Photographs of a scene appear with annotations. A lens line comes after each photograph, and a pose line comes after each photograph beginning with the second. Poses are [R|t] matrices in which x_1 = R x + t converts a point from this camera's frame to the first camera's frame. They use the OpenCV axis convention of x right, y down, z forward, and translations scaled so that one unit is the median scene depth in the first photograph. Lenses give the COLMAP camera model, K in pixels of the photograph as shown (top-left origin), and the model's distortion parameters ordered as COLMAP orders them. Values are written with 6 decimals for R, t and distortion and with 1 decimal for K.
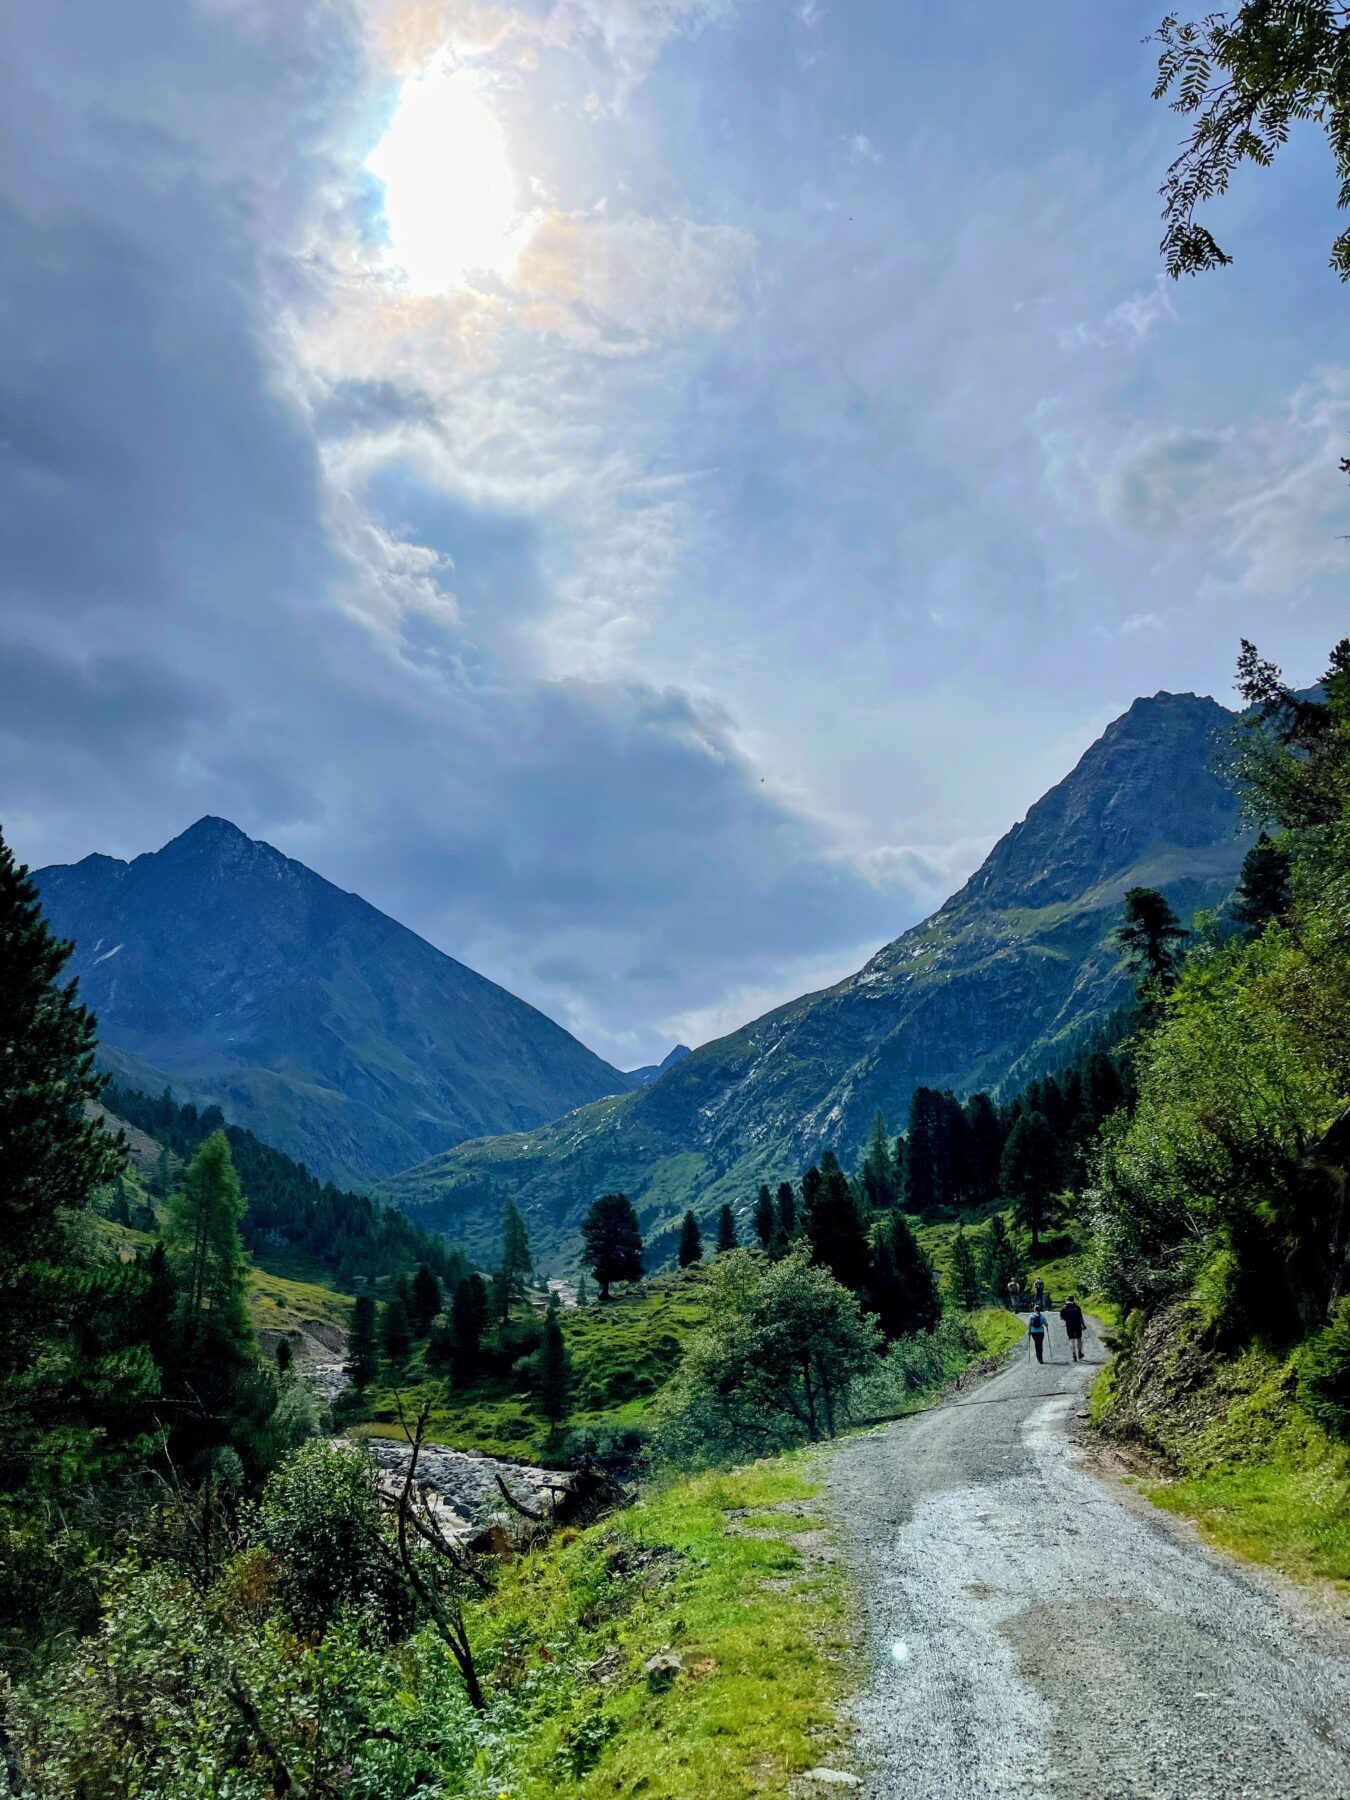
lens RADIAL K [[1378.4, 0, 668.5], [0, 1378.4, 928.4], [0, 0, 1]] dist [0.055386, -0.072328]
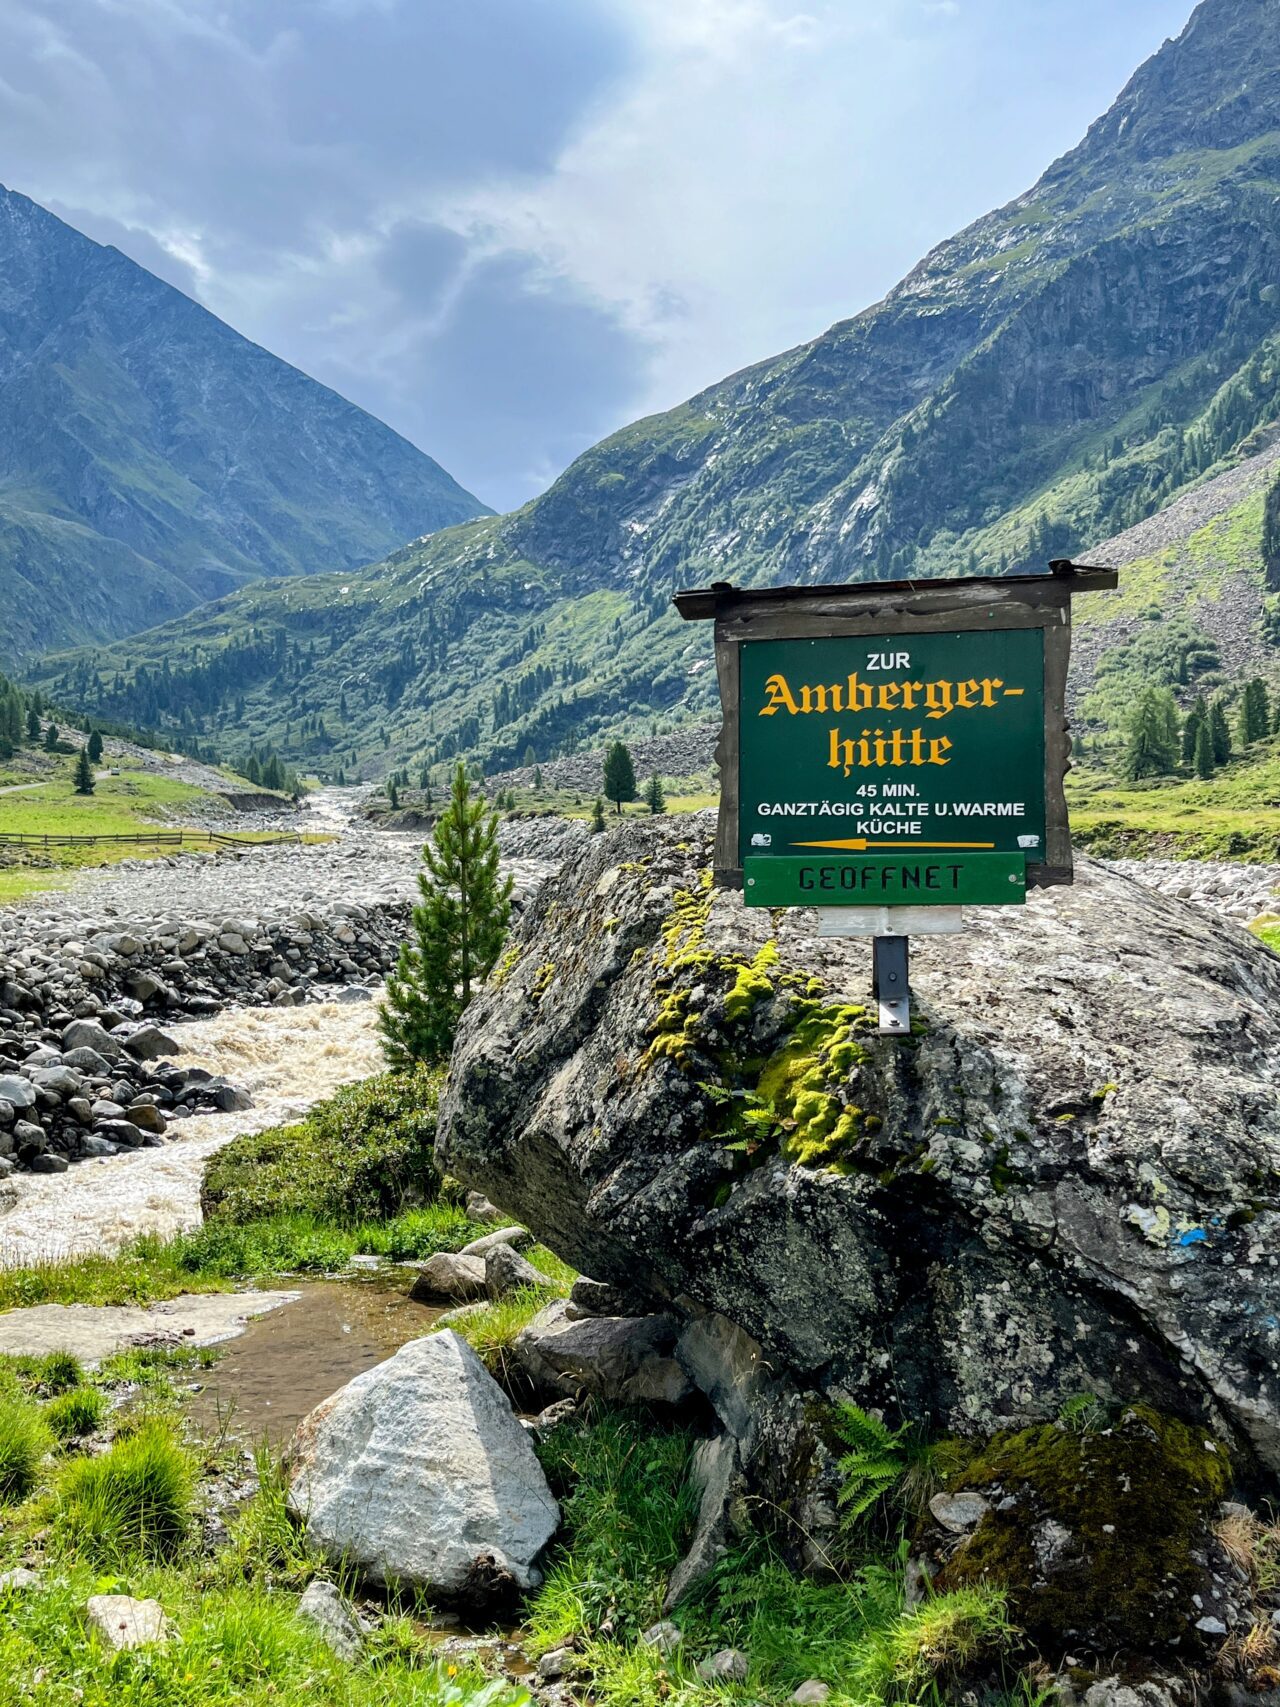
lens RADIAL K [[1710.5, 0, 636.2], [0, 1710.5, 859.2], [0, 0, 1]] dist [0.033708, 0.000000]
pose [[0.999457, 0.004033, 0.032711, 0.004078], [-0.012809, 0.961997, 0.272759, 0.066584], [-0.030368, -0.273030, 0.961526, 0.228874]]
